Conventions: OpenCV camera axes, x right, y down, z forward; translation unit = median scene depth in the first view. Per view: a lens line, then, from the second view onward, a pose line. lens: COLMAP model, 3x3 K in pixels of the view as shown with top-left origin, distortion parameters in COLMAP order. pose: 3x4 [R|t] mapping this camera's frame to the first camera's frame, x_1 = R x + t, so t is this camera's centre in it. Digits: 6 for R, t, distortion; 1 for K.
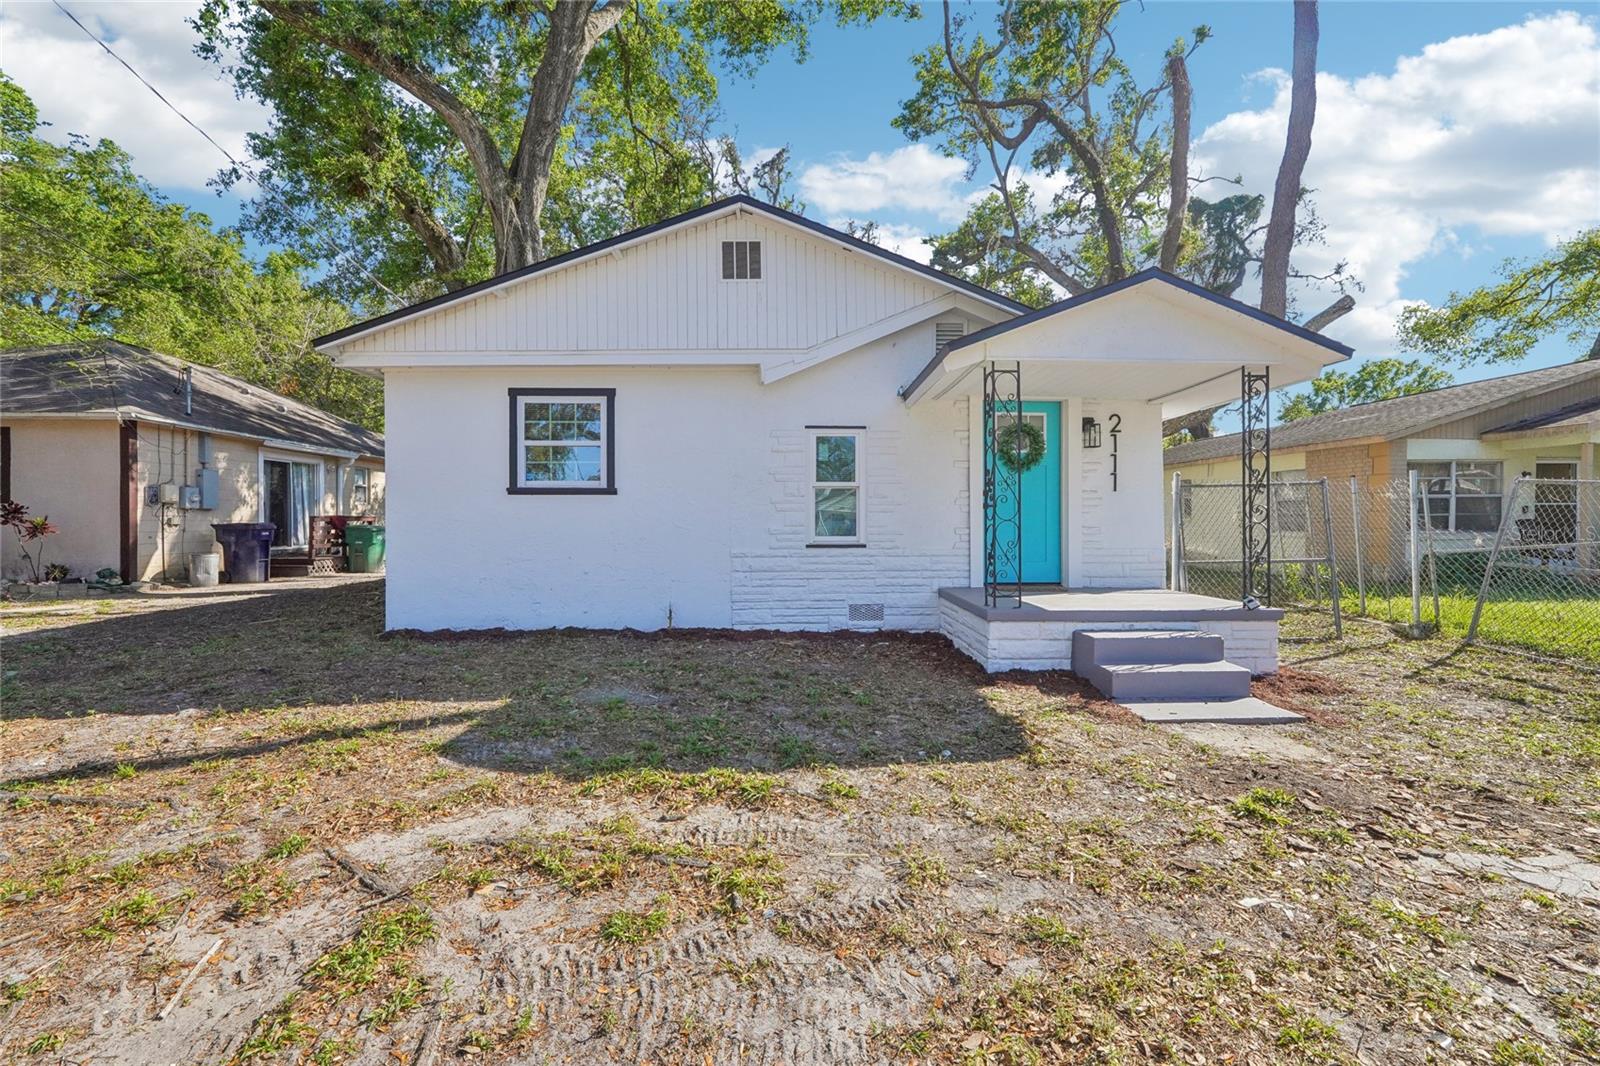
lens RADIAL K [[693.8, 0, 810.0], [0, 693.8, 512.2], [0, 0, 1]] dist [-0.001585, 0.000205]
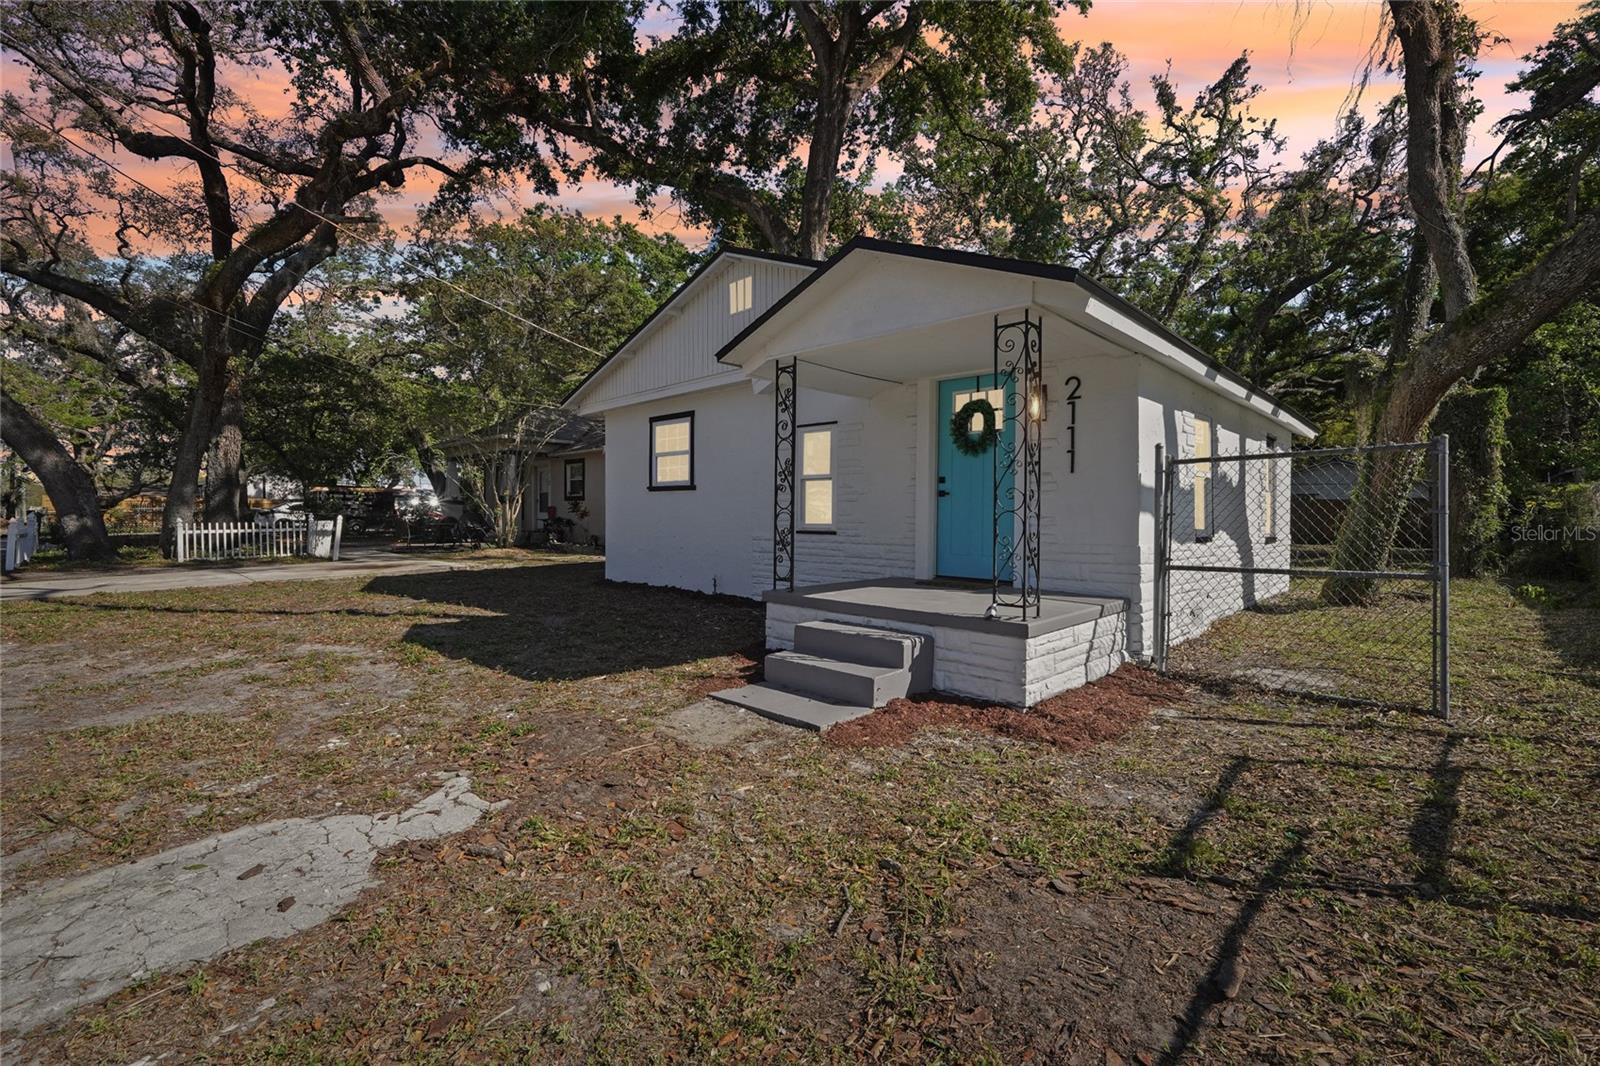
lens RADIAL K [[693.8, 0, 810.0], [0, 693.8, 512.2], [0, 0, 1]] dist [-0.001585, 0.000205]
pose [[0.702340, 0.001282, -0.711840, 0.819977], [0.008616, 0.999910, 0.010302, 0.005079], [0.711789, -0.013368, 0.702266, 0.221929]]
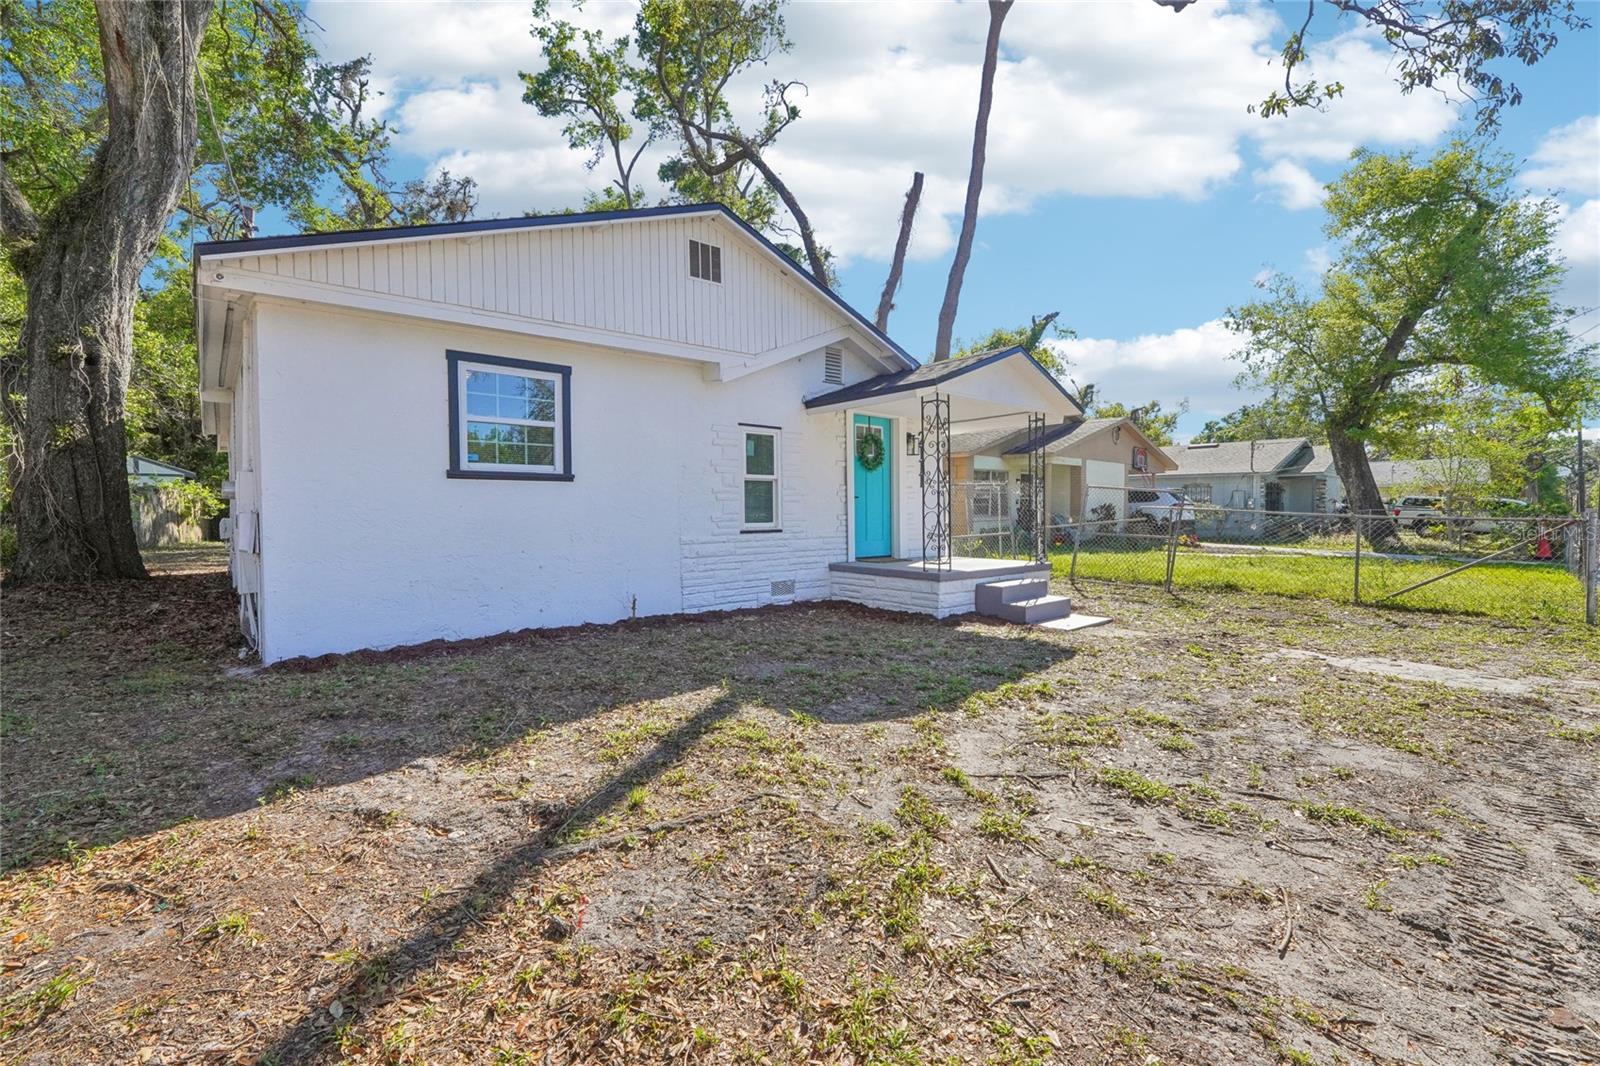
lens RADIAL K [[693.8, 0, 810.0], [0, 693.8, 512.2], [0, 0, 1]] dist [-0.001585, 0.000205]
pose [[0.764632, -0.004690, 0.644450, -0.634047], [-0.006816, 0.999859, 0.015364, -0.000692], [-0.644431, -0.016140, 0.764492, 0.084771]]
